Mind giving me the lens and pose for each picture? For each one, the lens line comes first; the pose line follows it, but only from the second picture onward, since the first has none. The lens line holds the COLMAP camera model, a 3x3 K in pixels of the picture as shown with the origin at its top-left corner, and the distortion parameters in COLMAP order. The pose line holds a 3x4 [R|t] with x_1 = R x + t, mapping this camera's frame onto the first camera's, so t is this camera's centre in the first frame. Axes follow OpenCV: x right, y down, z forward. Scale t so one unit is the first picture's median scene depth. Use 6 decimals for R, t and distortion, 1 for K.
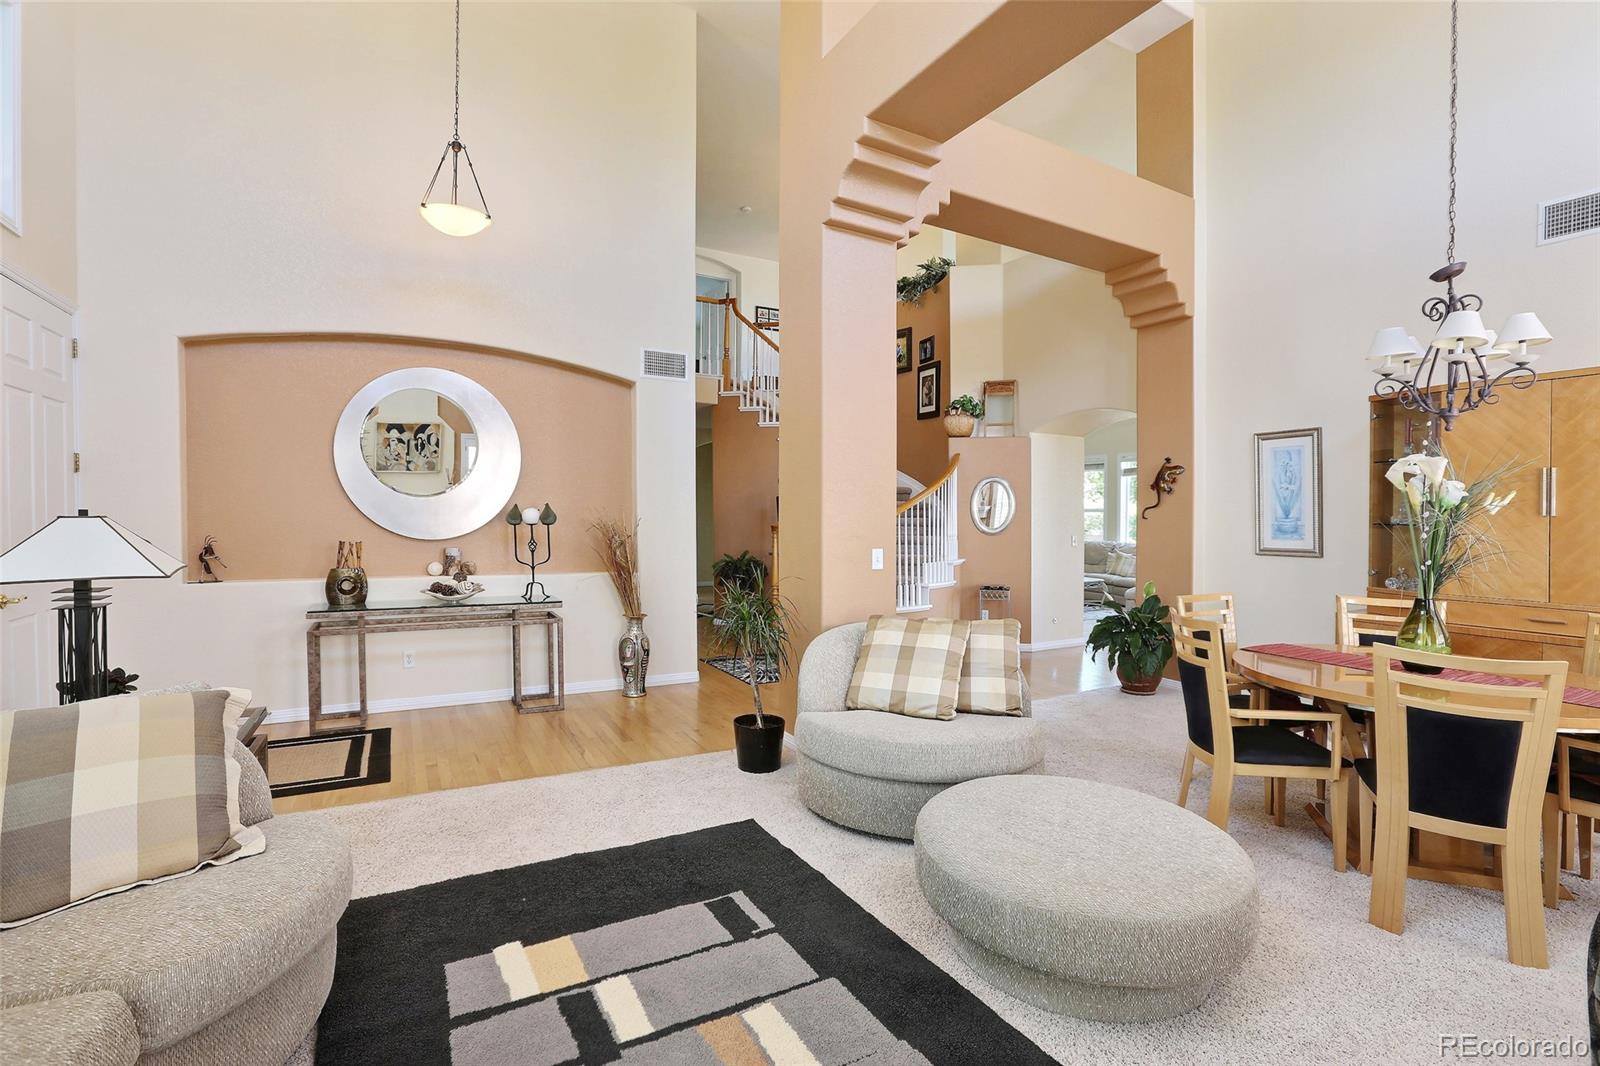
lens RADIAL K [[719.4, 0, 800.0], [0, 719.4, 533.0], [0, 0, 1]] dist [-0.049531, 0.000217]
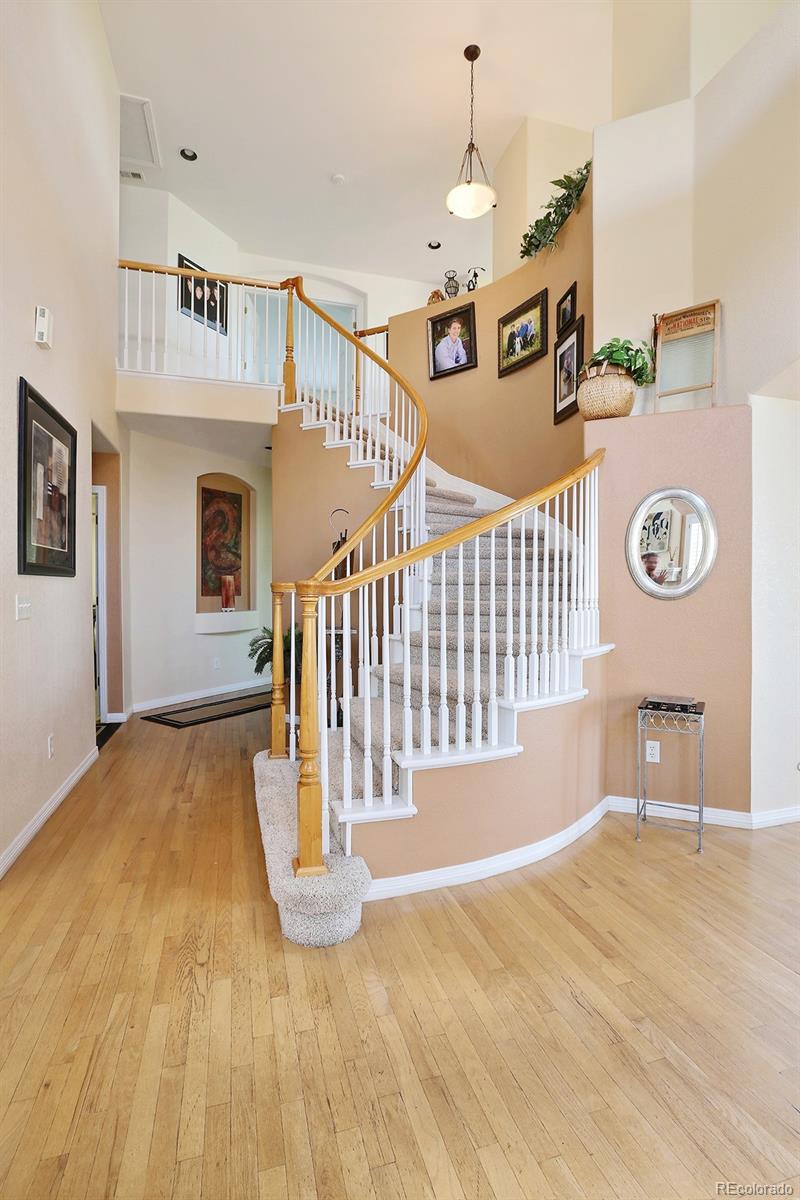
lens RADIAL K [[570.7, 0, 400.0], [0, 570.7, 600.0], [0, 0, 1]] dist [-0.041229, 0.019263]
pose [[0.977146, 0.005084, -0.212508, 0.210055], [-0.006125, 0.999972, -0.004242, 0.007760], [0.212480, 0.005447, 0.977150, 0.711973]]
